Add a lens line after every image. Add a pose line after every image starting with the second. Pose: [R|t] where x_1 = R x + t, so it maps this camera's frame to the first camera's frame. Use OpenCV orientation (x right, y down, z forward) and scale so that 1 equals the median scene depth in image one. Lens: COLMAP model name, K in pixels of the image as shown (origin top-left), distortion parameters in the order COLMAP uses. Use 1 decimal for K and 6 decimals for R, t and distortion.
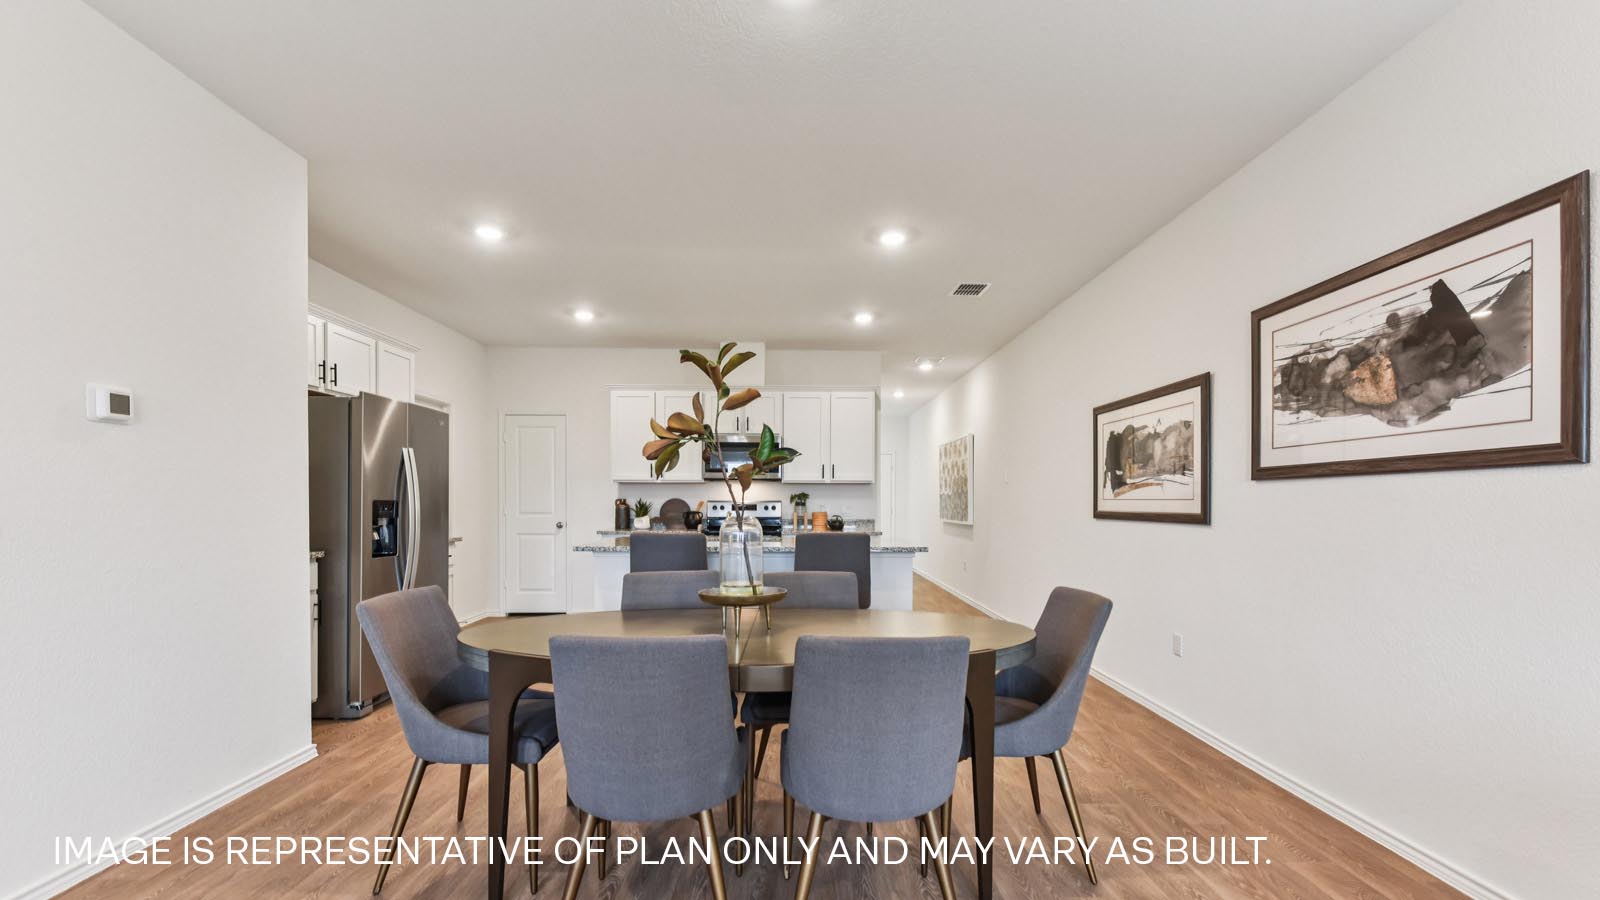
lens RADIAL K [[661.8, 0, 809.8], [0, 661.8, 504.3], [0, 0, 1]] dist [-0.000872, -0.000683]
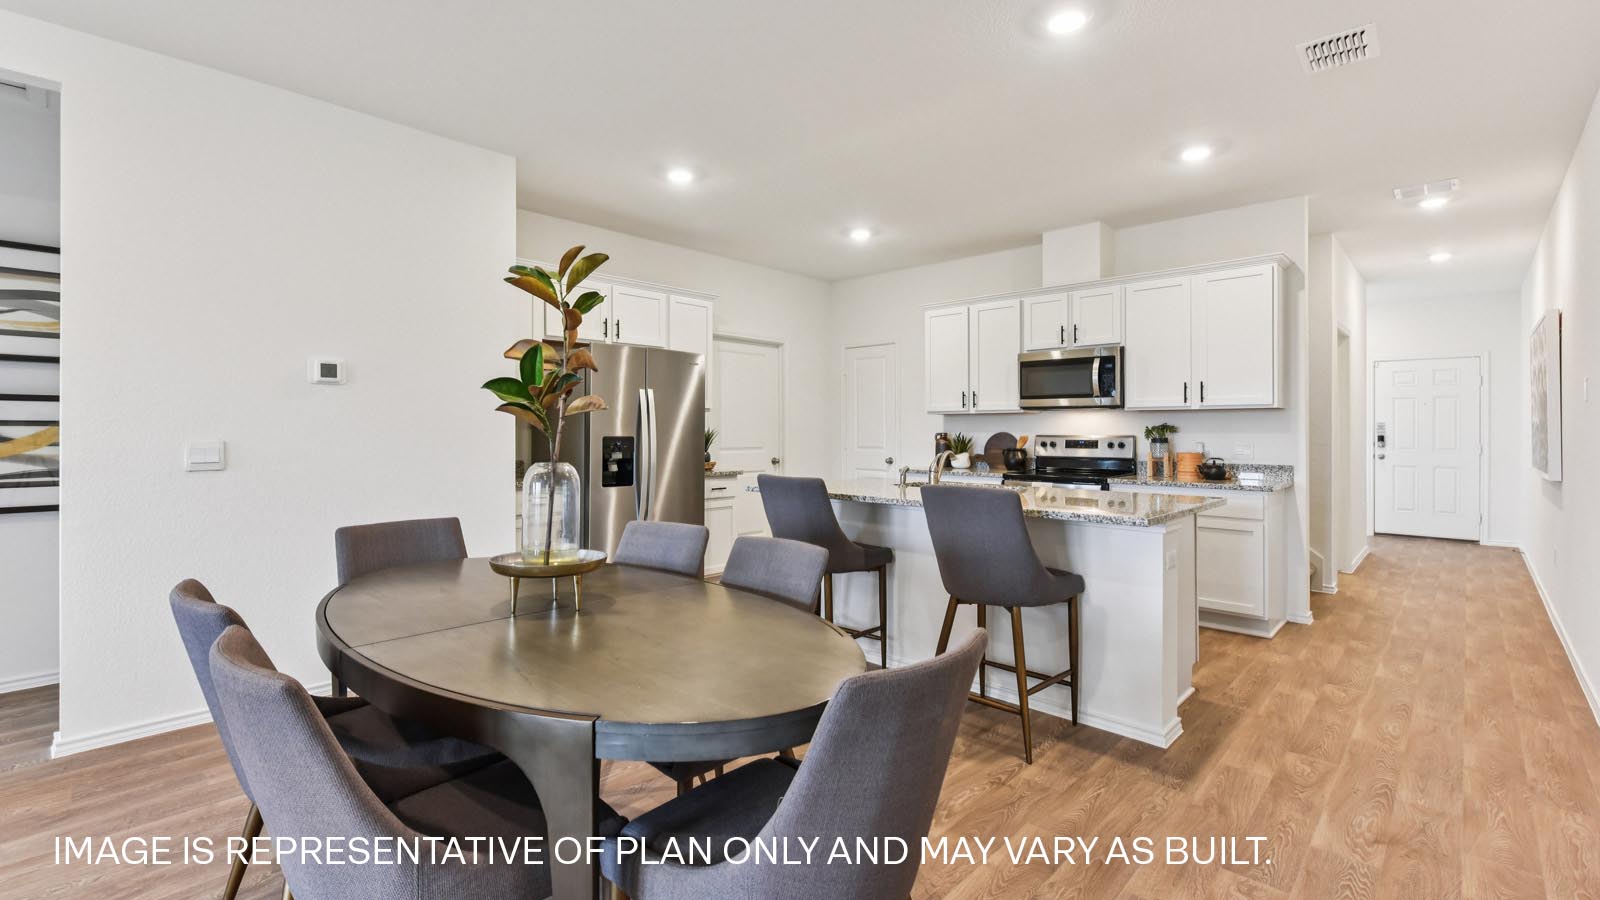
lens RADIAL K [[703.0, 0, 809.6], [0, 703.0, 428.8], [0, 0, 1]] dist [-0.002452, -0.000194]
pose [[0.713478, -0.004059, -0.700666, 0.497045], [-0.002464, 0.999962, -0.008303, -0.011688], [0.700674, 0.007651, 0.713441, 0.431861]]
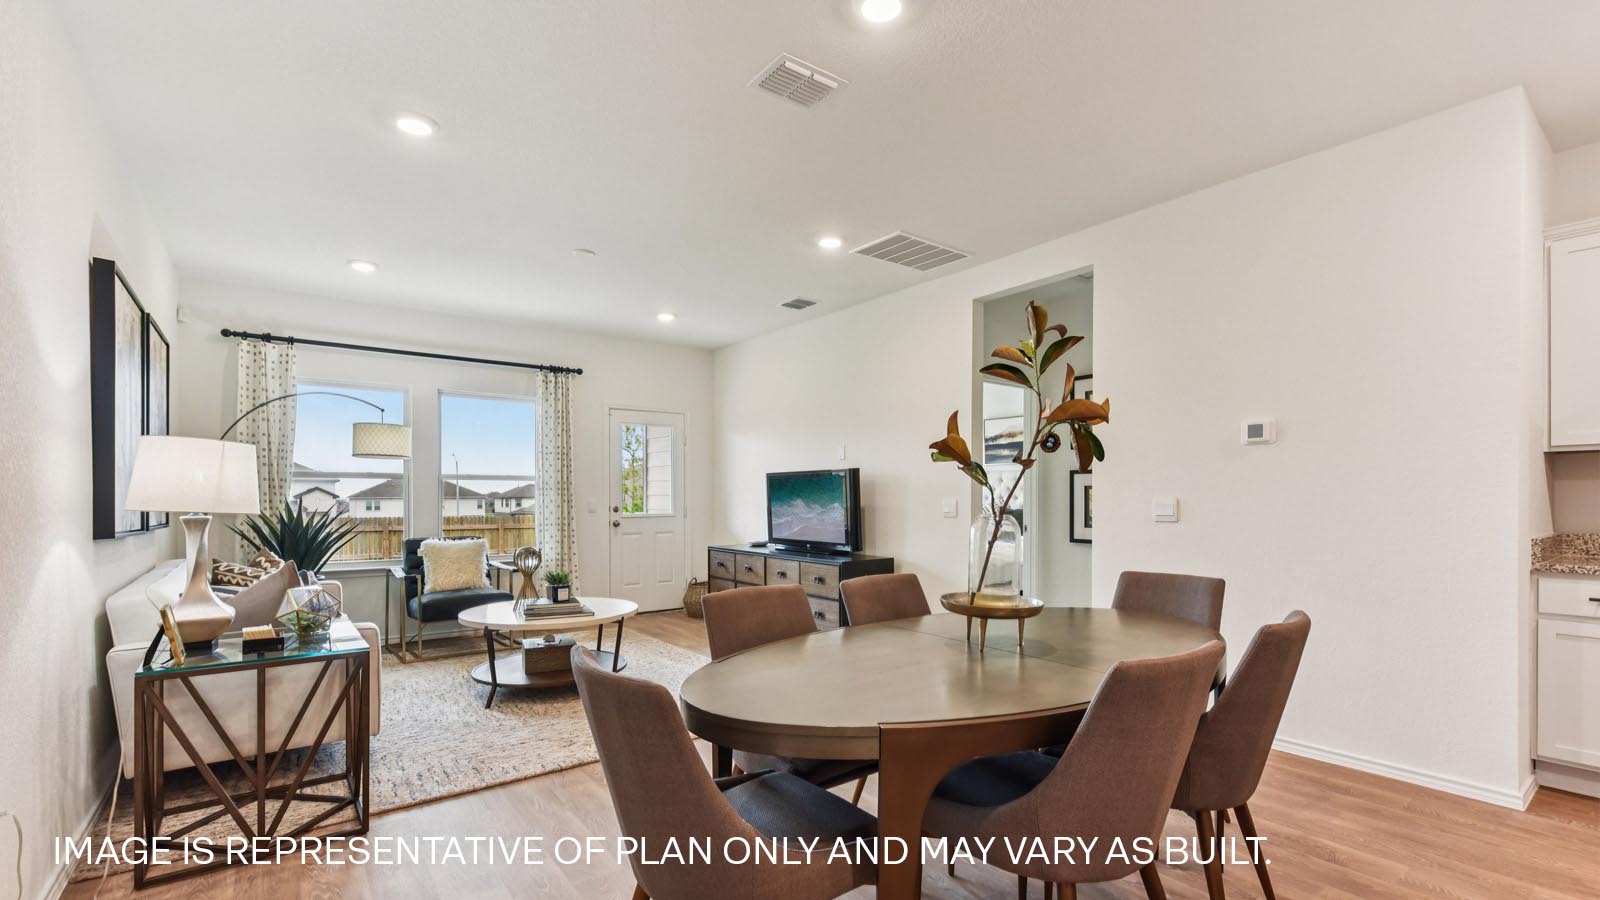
lens RADIAL K [[691.5, 0, 811.7], [0, 691.5, 501.4], [0, 0, 1]] dist [0.001264, 0.000299]
pose [[-0.810461, 0.000571, -0.585792, 0.432668], [-0.003848, 0.999973, 0.006300, -0.001505], [0.585780, 0.007360, -0.810437, 1.110466]]
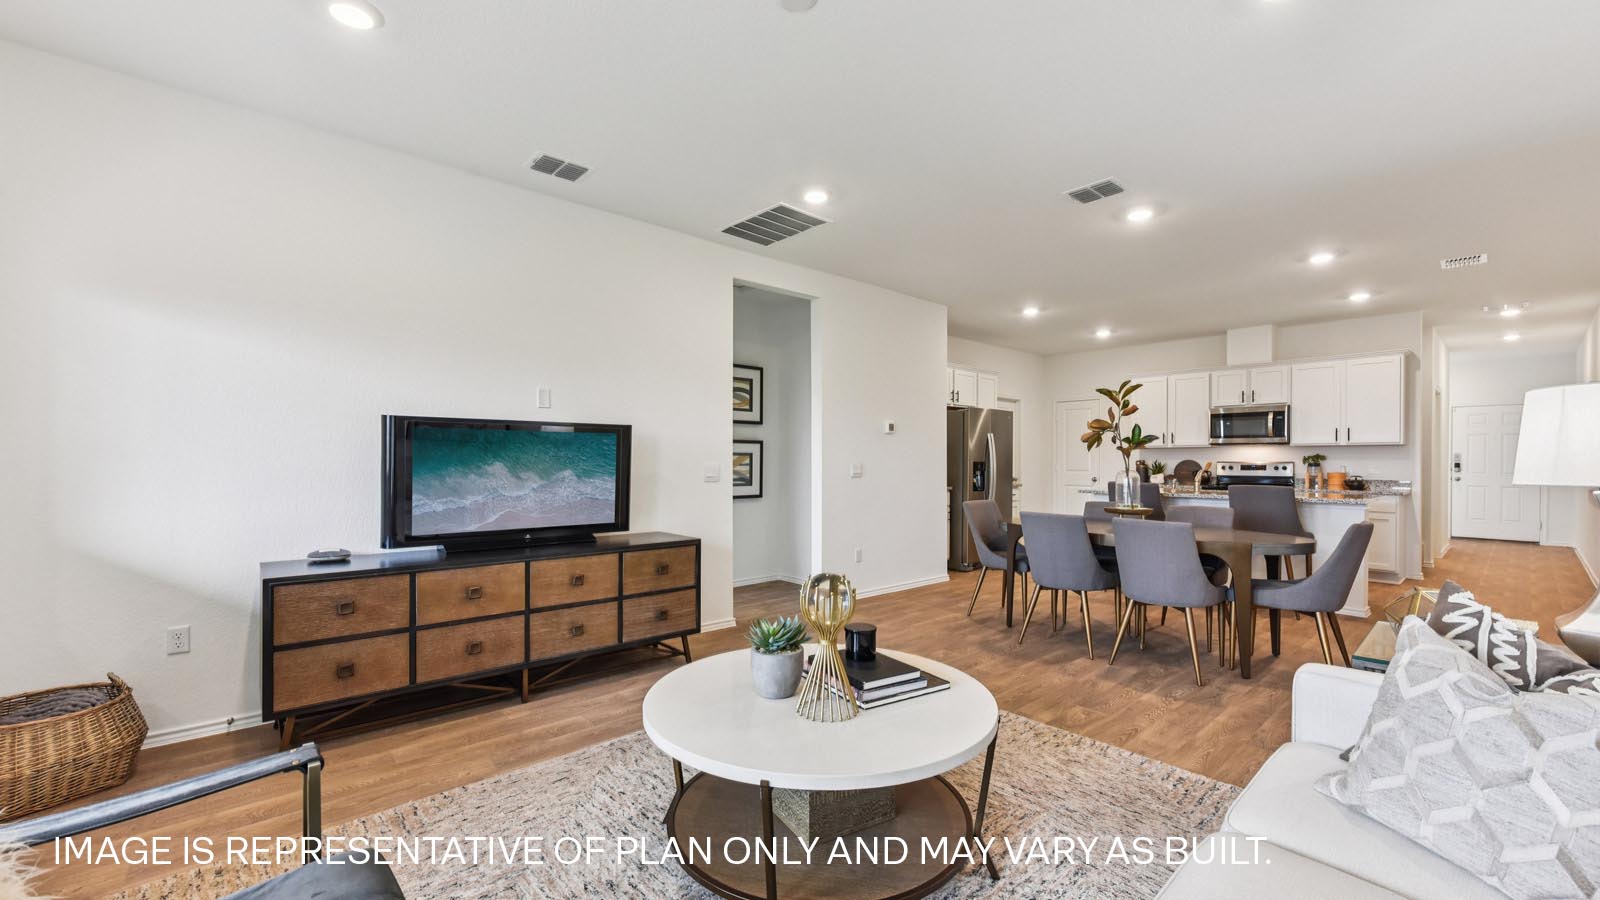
lens RADIAL K [[639.5, 0, 801.5], [0, 639.5, 461.7], [0, 0, 1]] dist [0.002351, -0.000190]
pose [[0.646078, 0.000868, -0.763271, 0.505681], [-0.003879, 0.999990, -0.002146, -0.000290], [0.763261, 0.004347, 0.646075, -0.679668]]
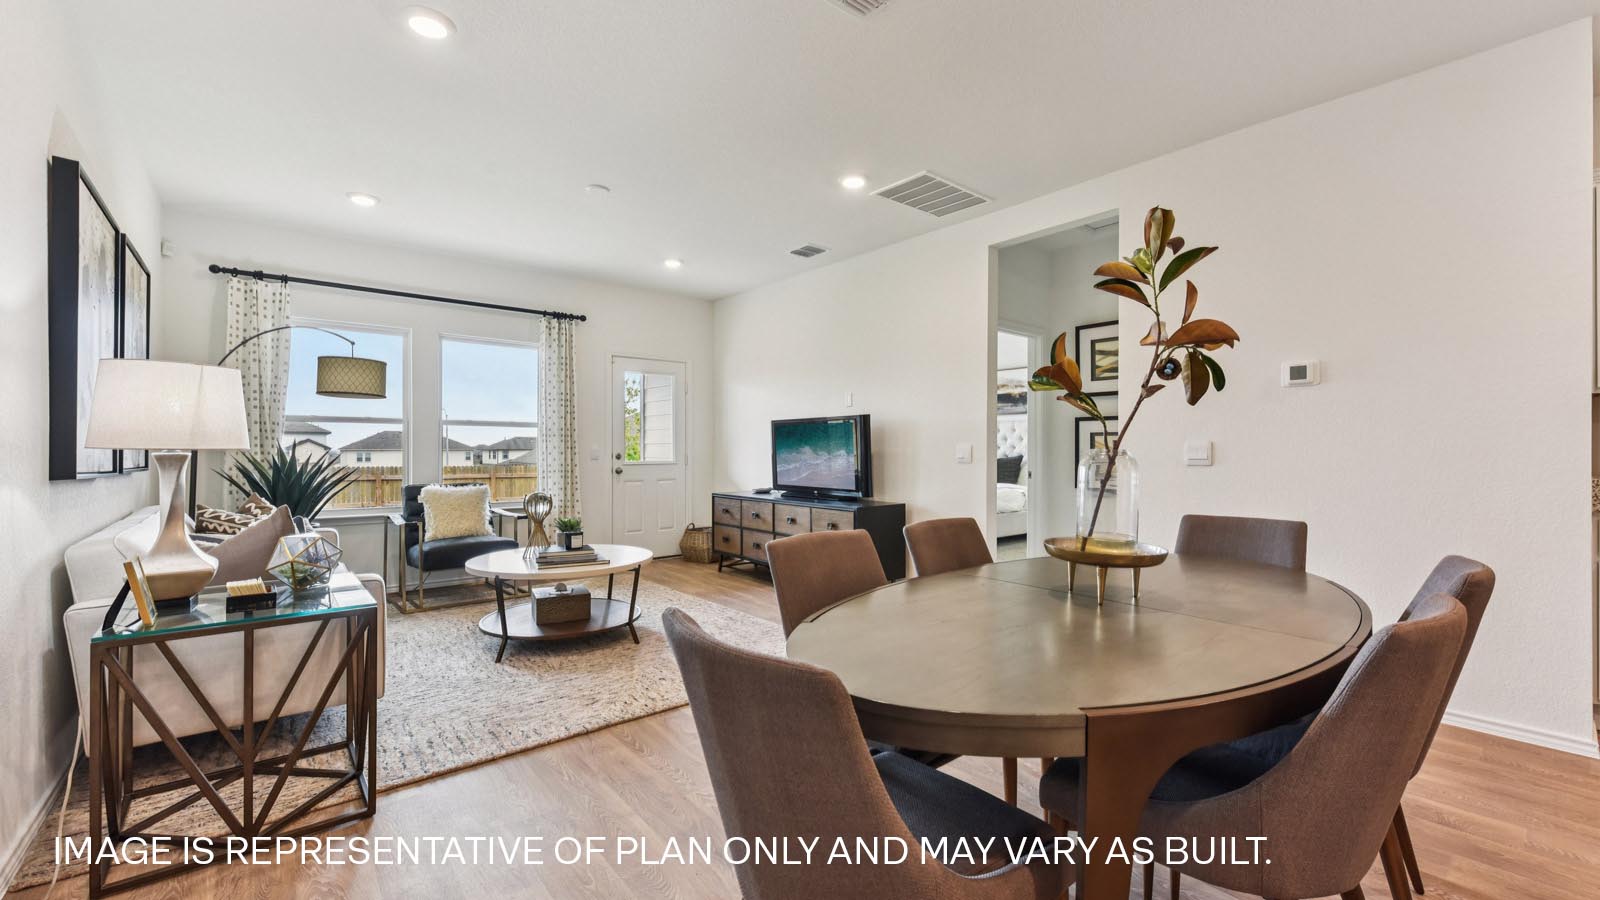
lens RADIAL K [[640.1, 0, 812.5], [0, 640.1, 451.5], [0, 0, 1]] dist [-0.001952, -0.000329]
pose [[-0.781909, -0.003443, -0.623383, 0.437443], [-0.005903, 0.999981, 0.001881, 0.015860], [0.623364, 0.005151, -0.781915, 0.953035]]
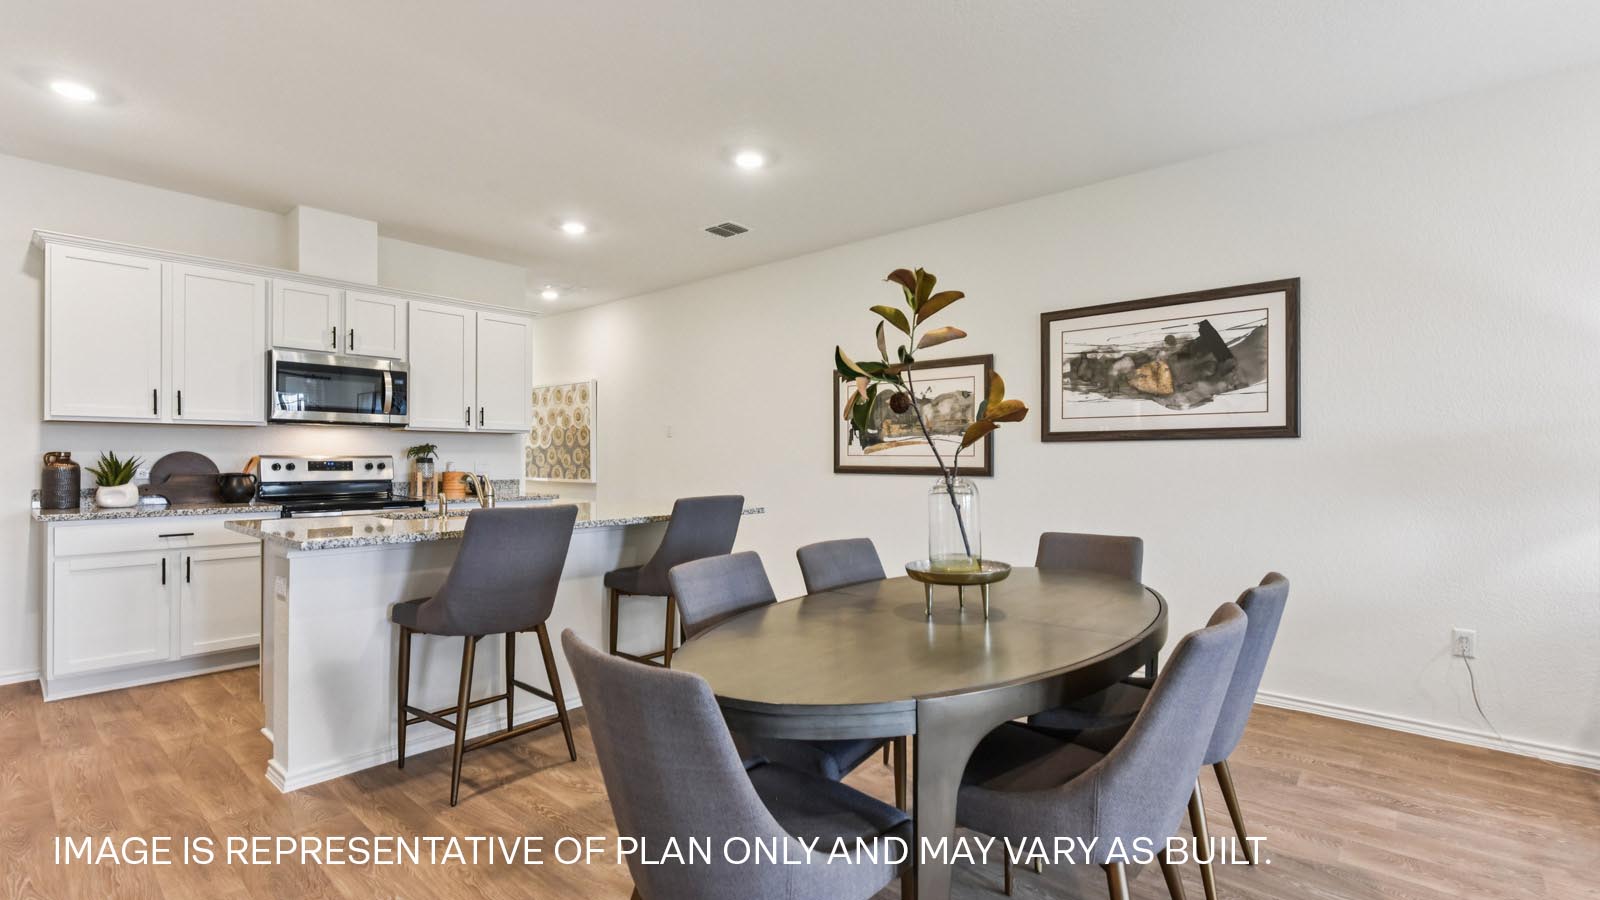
lens RADIAL K [[721.5, 0, 809.4], [0, 721.5, 454.6], [0, 0, 1]] dist [0.019765, -0.000904]
pose [[0.674086, 0.002053, 0.738650, -0.641534], [0.002160, 0.999986, -0.004751, -0.004278], [-0.738650, 0.004798, 0.674072, 0.338817]]
